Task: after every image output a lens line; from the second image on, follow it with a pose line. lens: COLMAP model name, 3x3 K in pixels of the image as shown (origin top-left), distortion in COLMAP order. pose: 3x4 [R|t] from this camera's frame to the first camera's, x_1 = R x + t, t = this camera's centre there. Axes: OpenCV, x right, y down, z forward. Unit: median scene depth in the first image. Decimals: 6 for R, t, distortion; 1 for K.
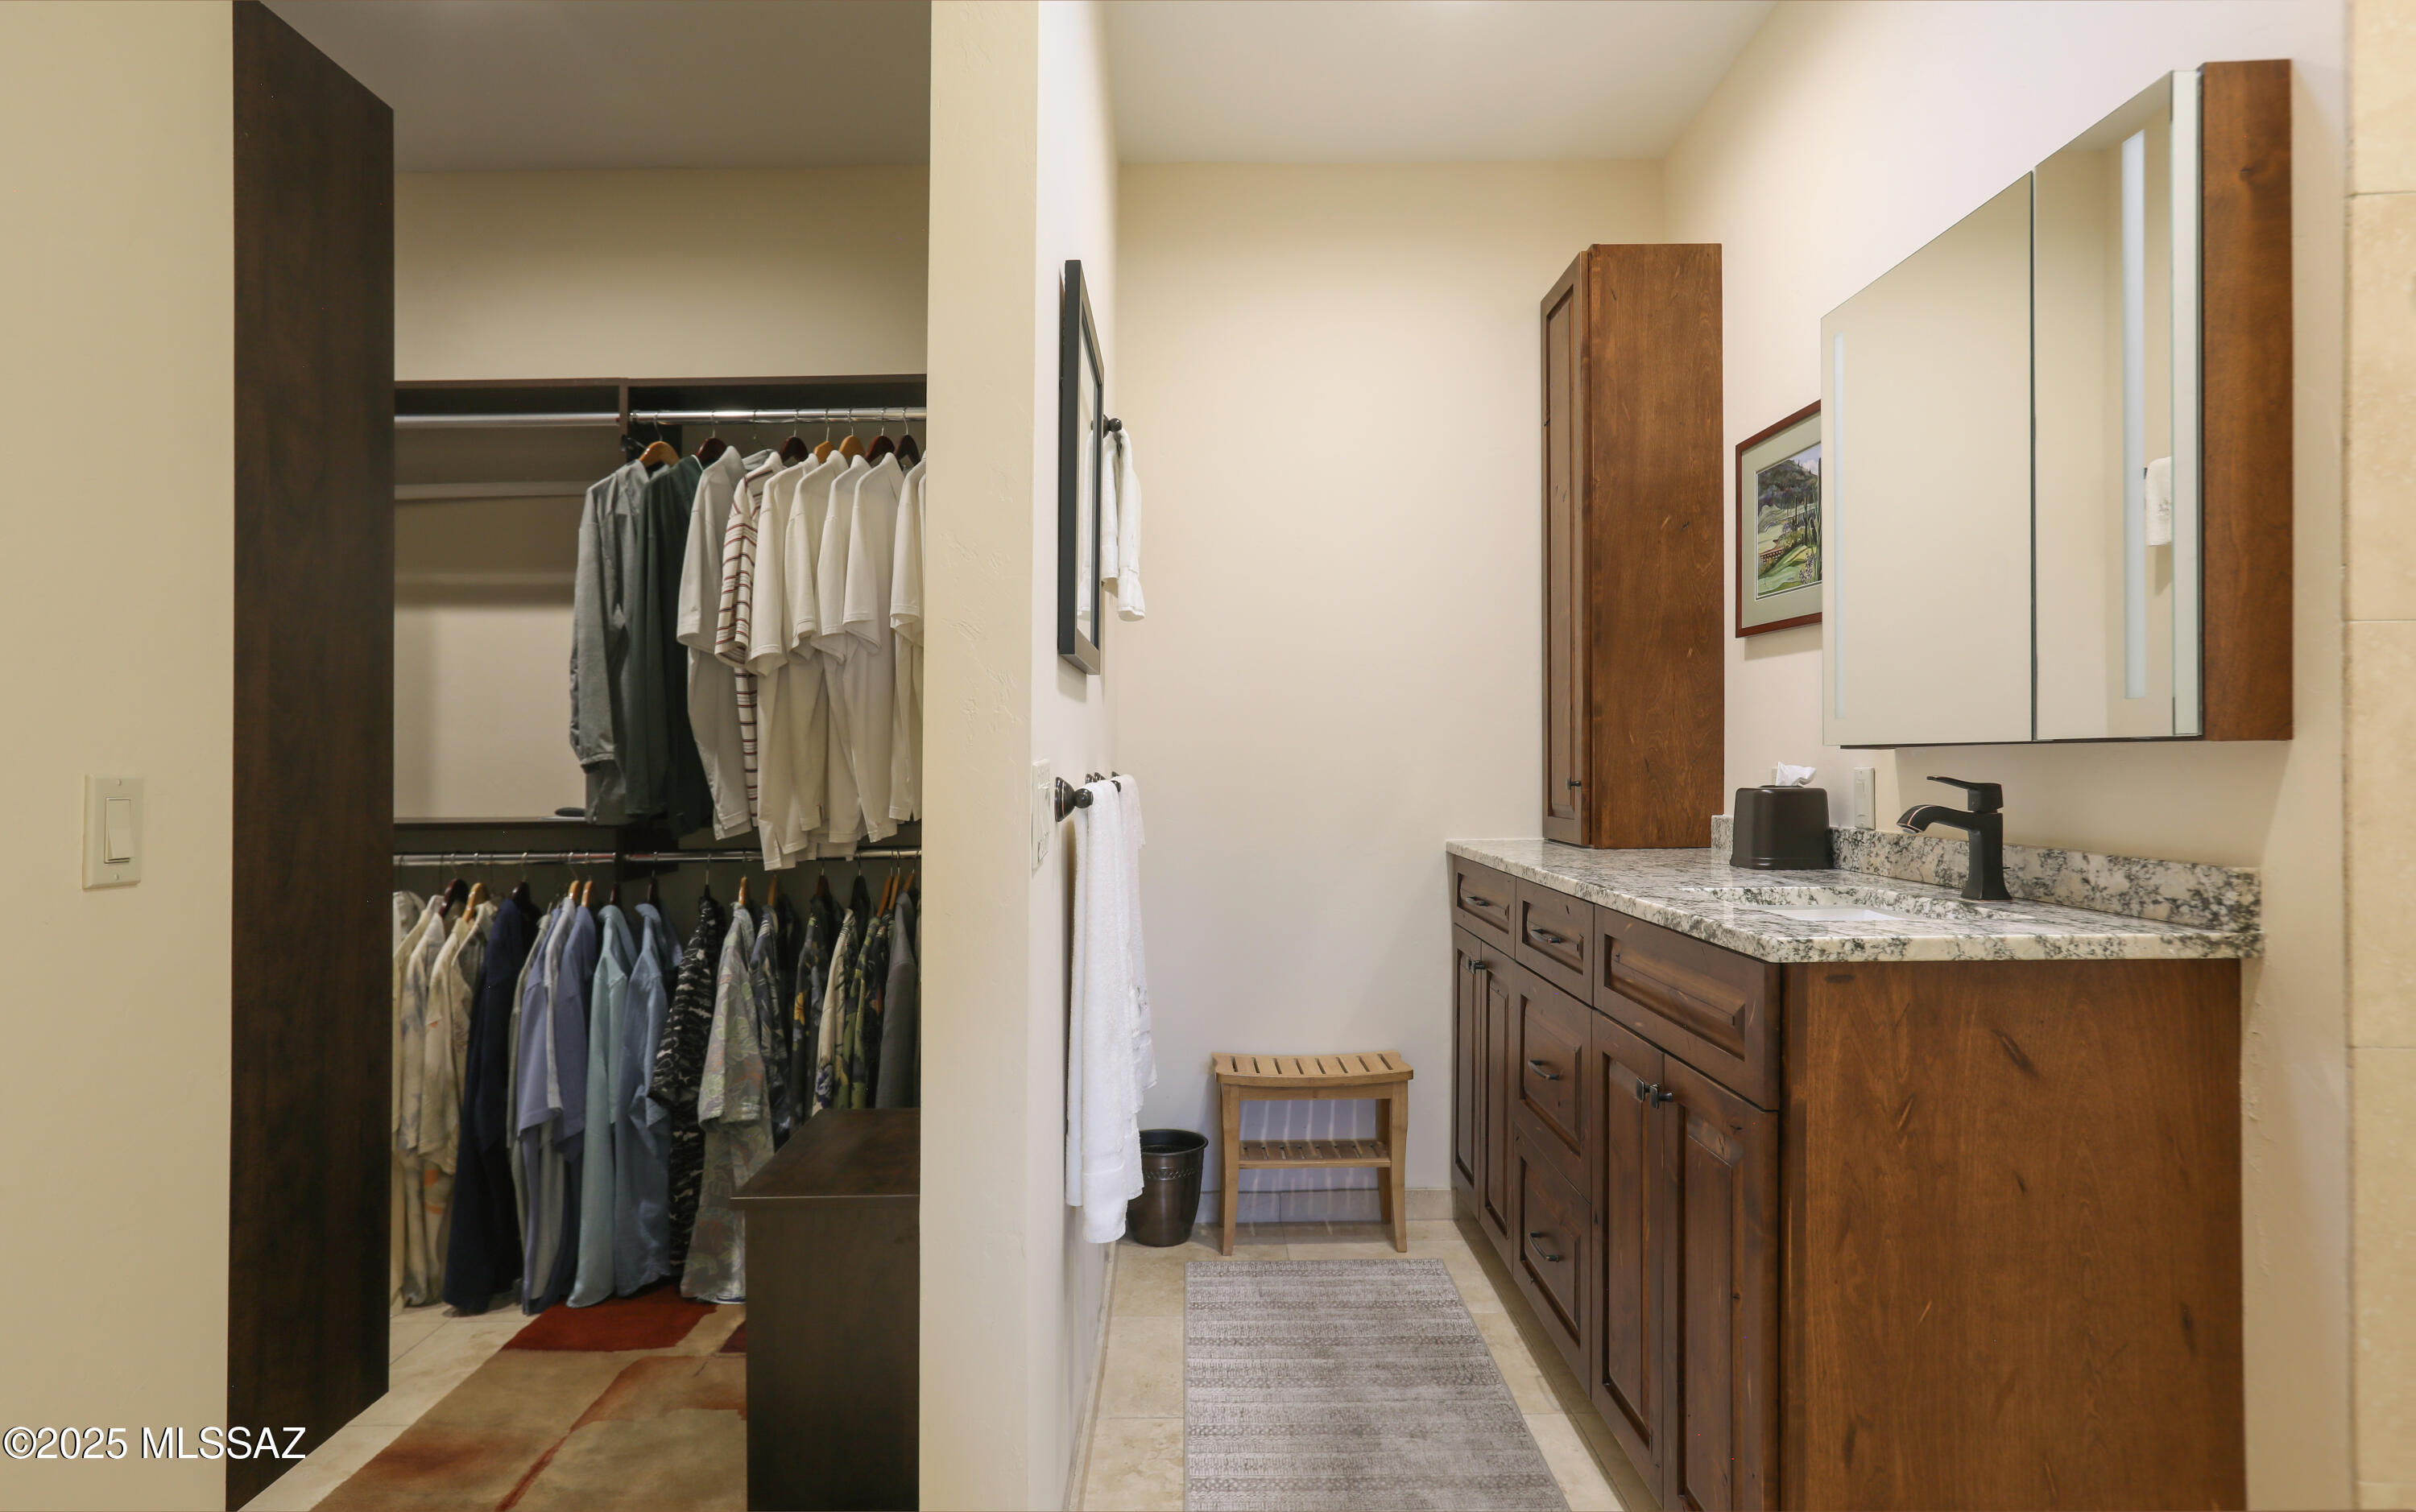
lens RADIAL K [[1393.0, 0, 1208.0], [0, 1393.0, 756.0], [0, 0, 1]] dist [-0.004219, 0.025236]
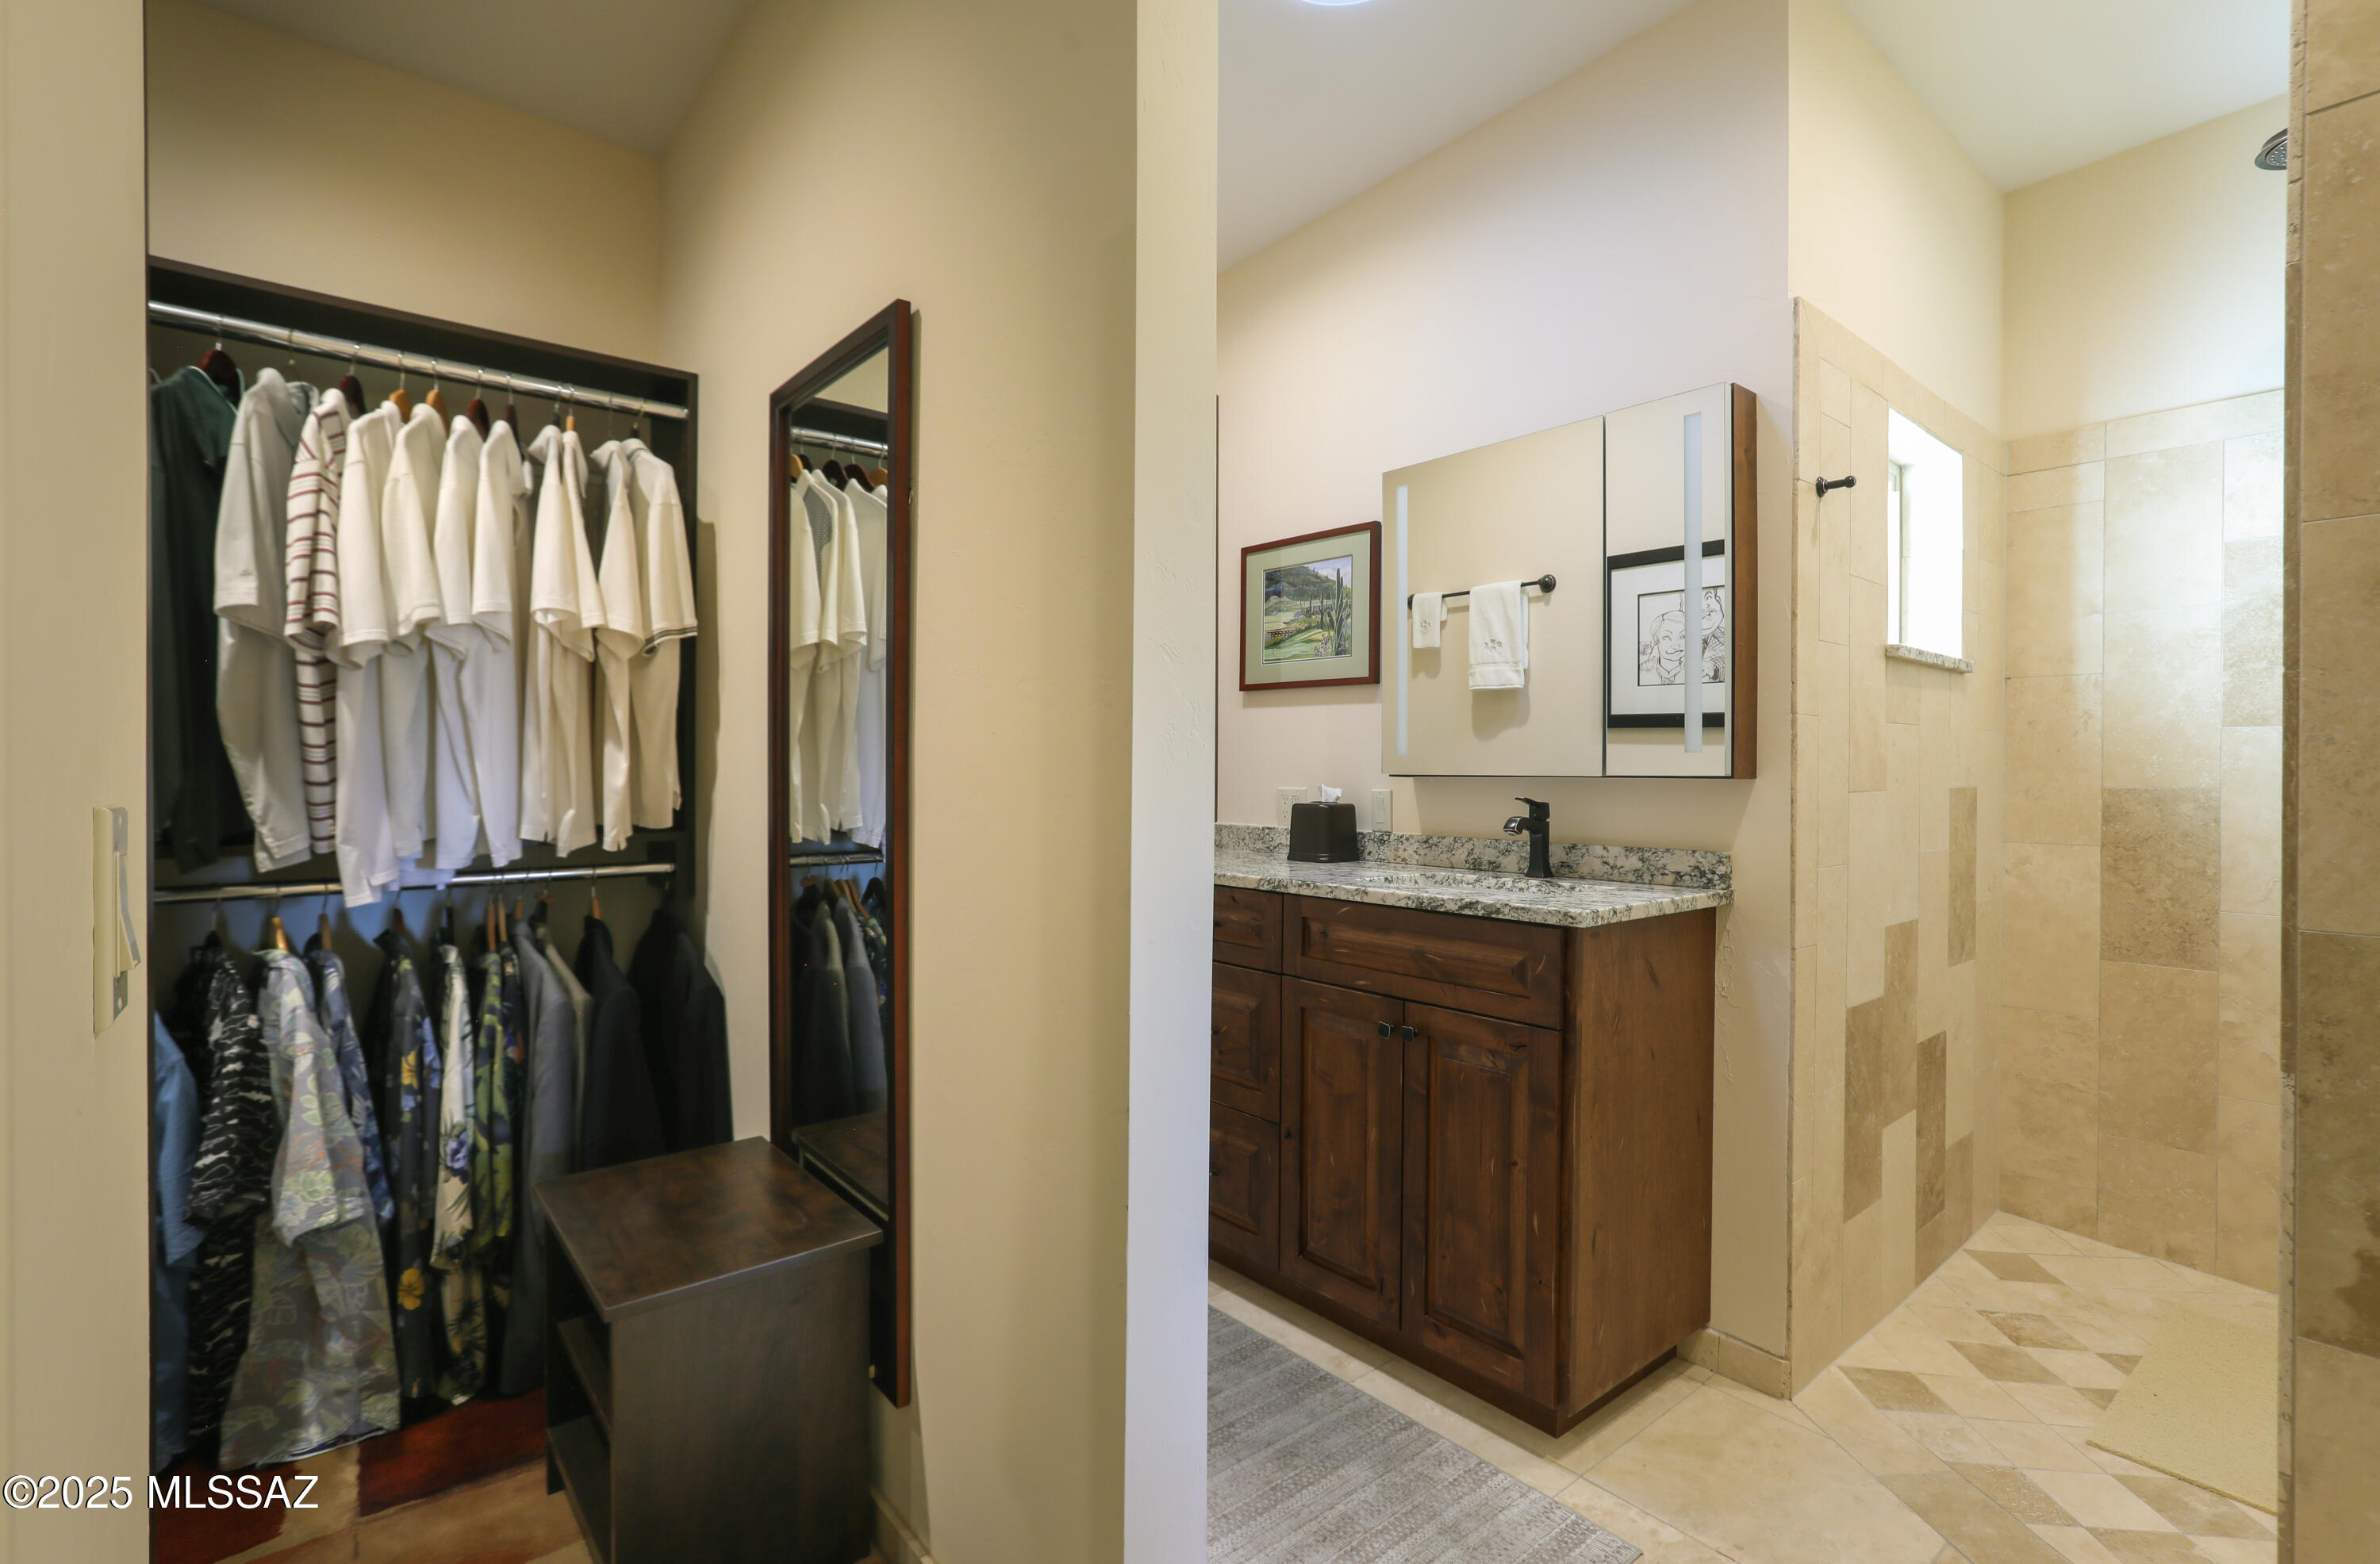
lens RADIAL K [[1108.9, 0, 1220.6], [0, 1108.9, 789.3], [0, 0, 1]] dist [-0.040122, 0.029333]
pose [[0.772603, 0.004598, 0.634873, -0.337541], [-0.016143, 0.999793, 0.012404, -0.002612], [-0.634684, -0.019832, 0.772517, 0.192955]]
